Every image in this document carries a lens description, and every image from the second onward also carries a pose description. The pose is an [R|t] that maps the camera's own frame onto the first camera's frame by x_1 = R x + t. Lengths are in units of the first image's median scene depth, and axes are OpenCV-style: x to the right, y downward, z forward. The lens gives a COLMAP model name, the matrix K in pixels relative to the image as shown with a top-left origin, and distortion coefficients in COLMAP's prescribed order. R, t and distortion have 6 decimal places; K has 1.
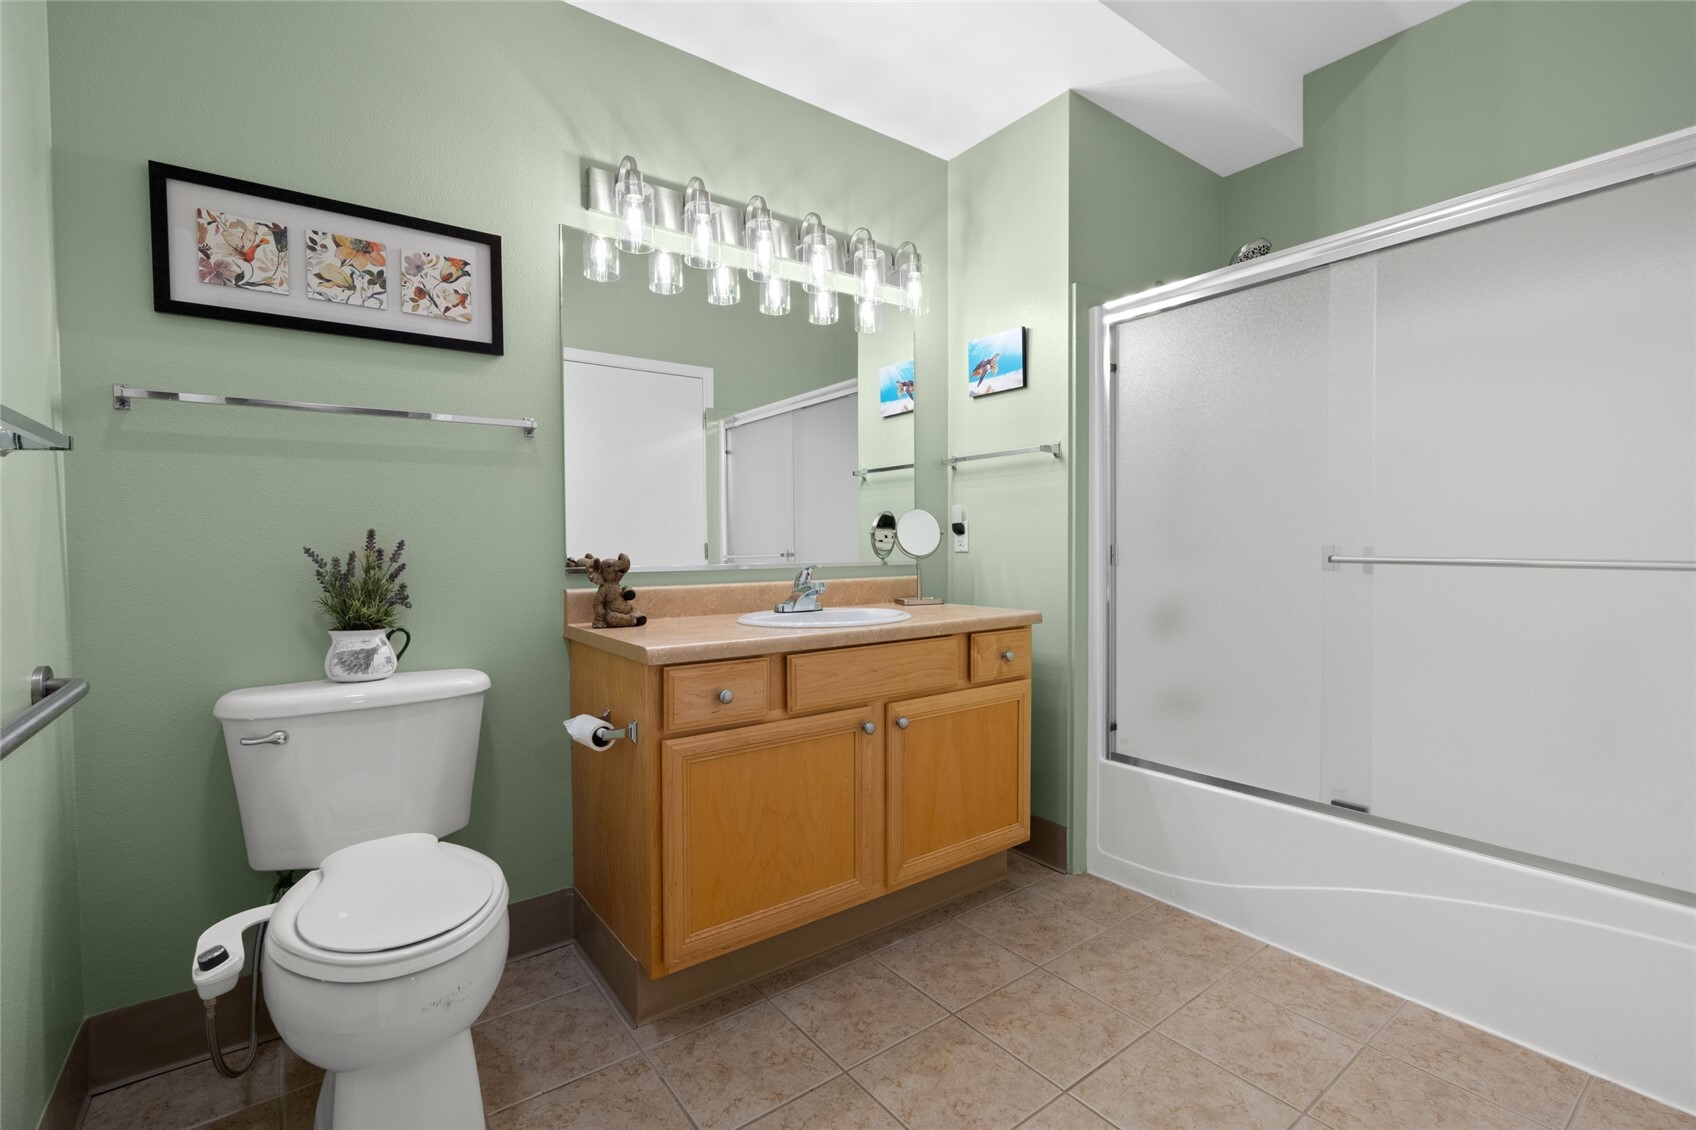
lens RADIAL K [[758.1, 0, 852.3], [0, 758.1, 565.7], [0, 0, 1]] dist [-0.010427, 0.003295]
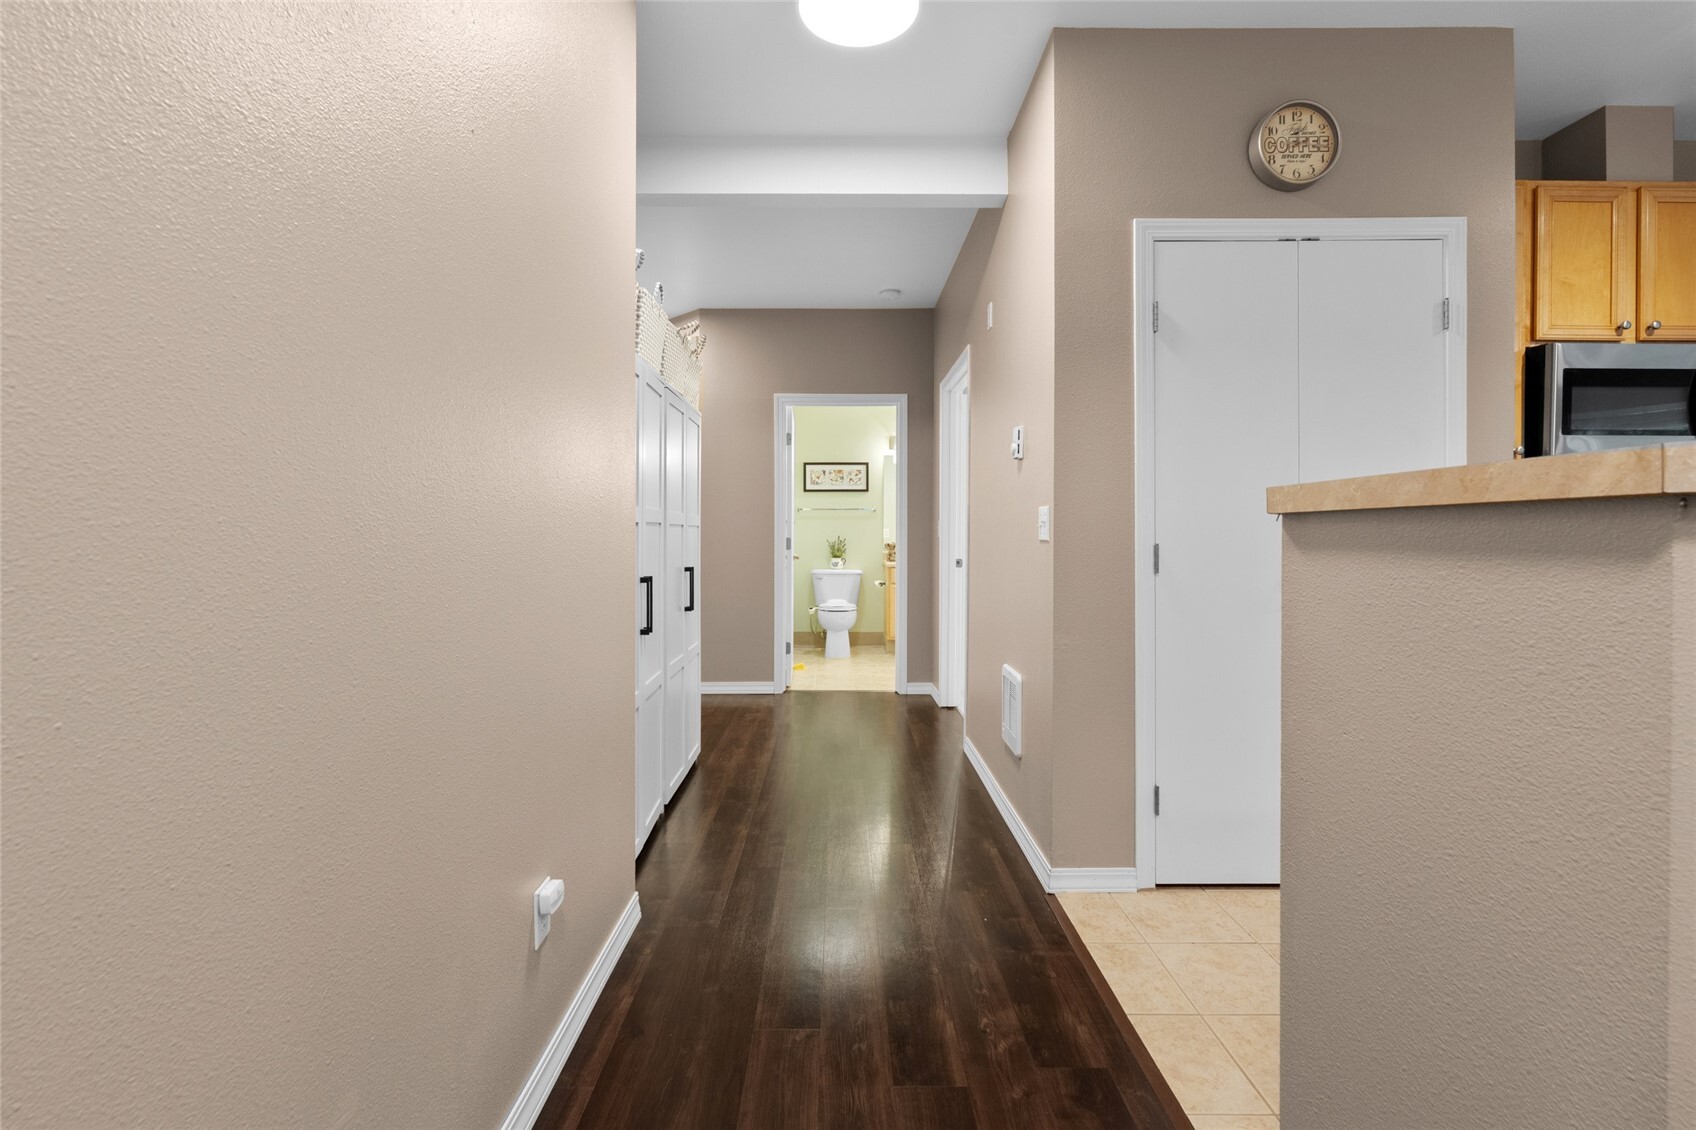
lens RADIAL K [[758.1, 0, 859.3], [0, 758.1, 536.8], [0, 0, 1]] dist [-0.010427, 0.003295]
pose [[0.810472, 0.008364, -0.585718, 1.984416], [-0.022005, 0.999627, -0.016174, 0.027152], [0.585364, 0.025998, 0.810354, -2.437554]]
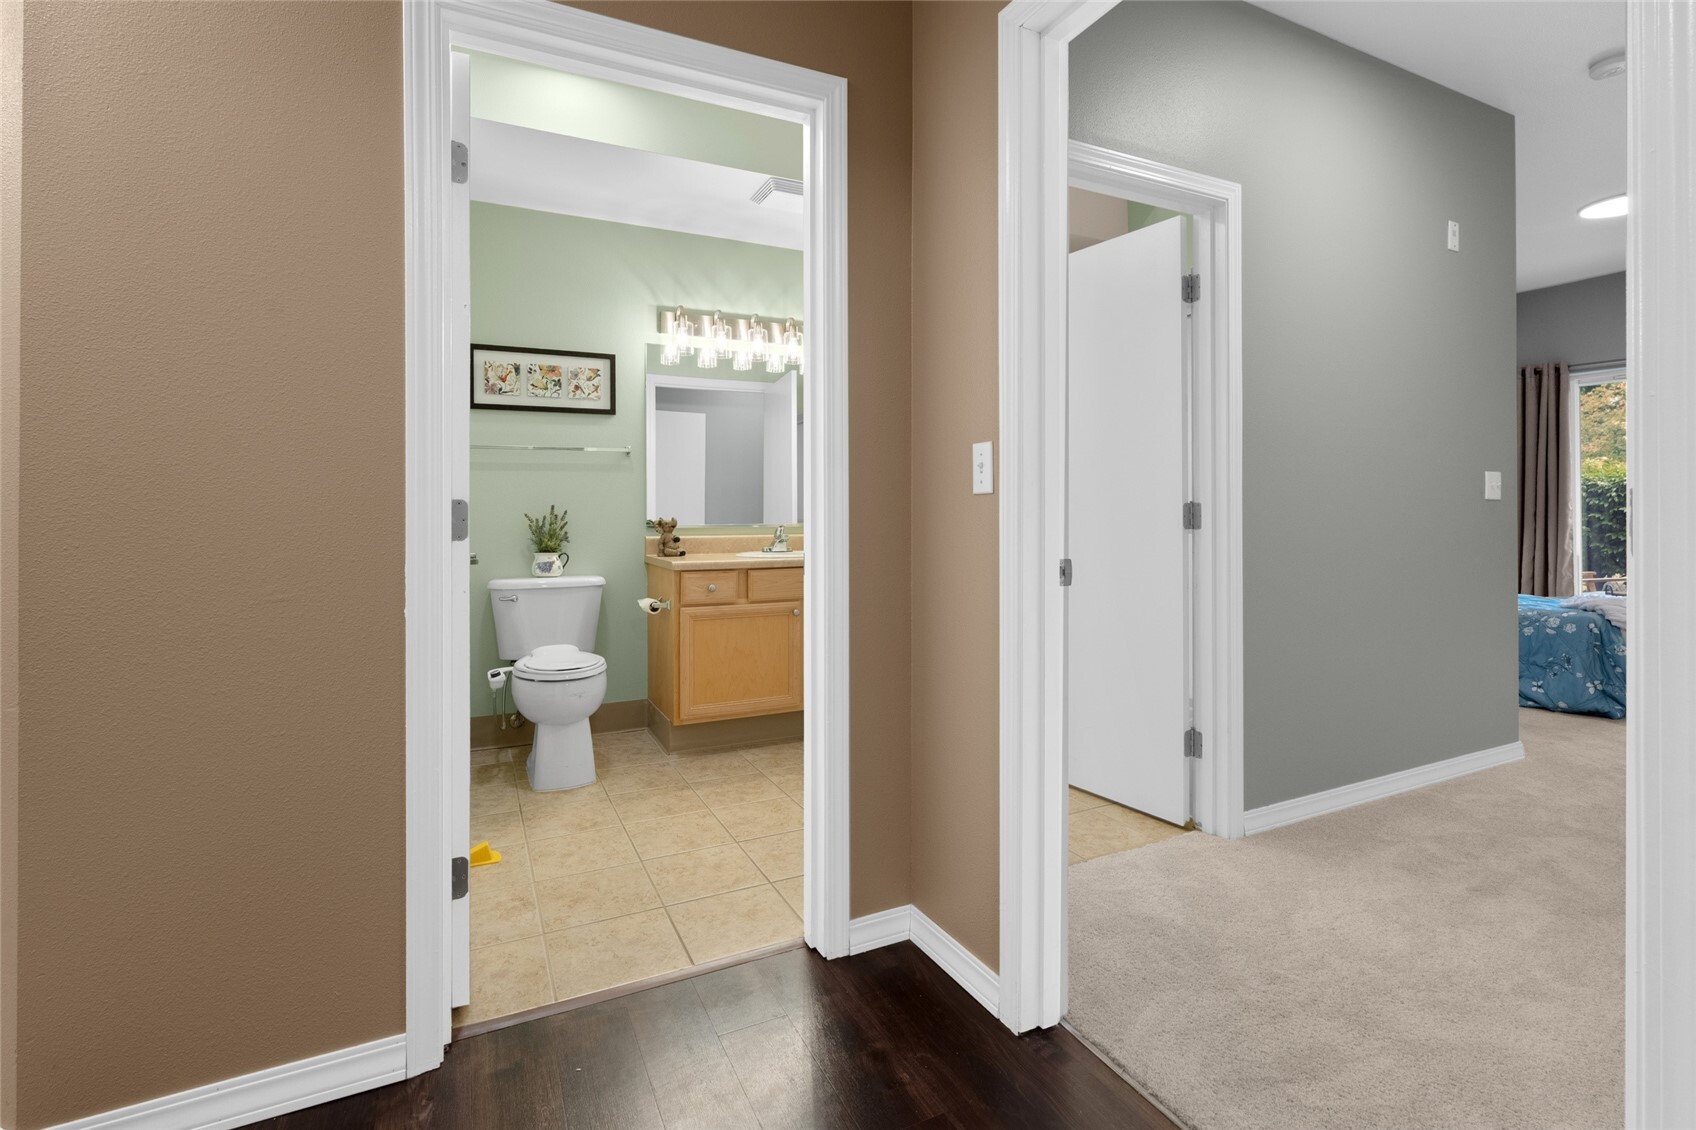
lens RADIAL K [[758.1, 0, 838.9], [0, 758.1, 514.7], [0, 0, 1]] dist [-0.010427, 0.003295]
pose [[0.980349, 0.003108, -0.197245, 0.523660], [-0.008482, 0.999615, -0.026407, 0.026162], [0.197087, 0.027561, 0.979998, -0.850023]]
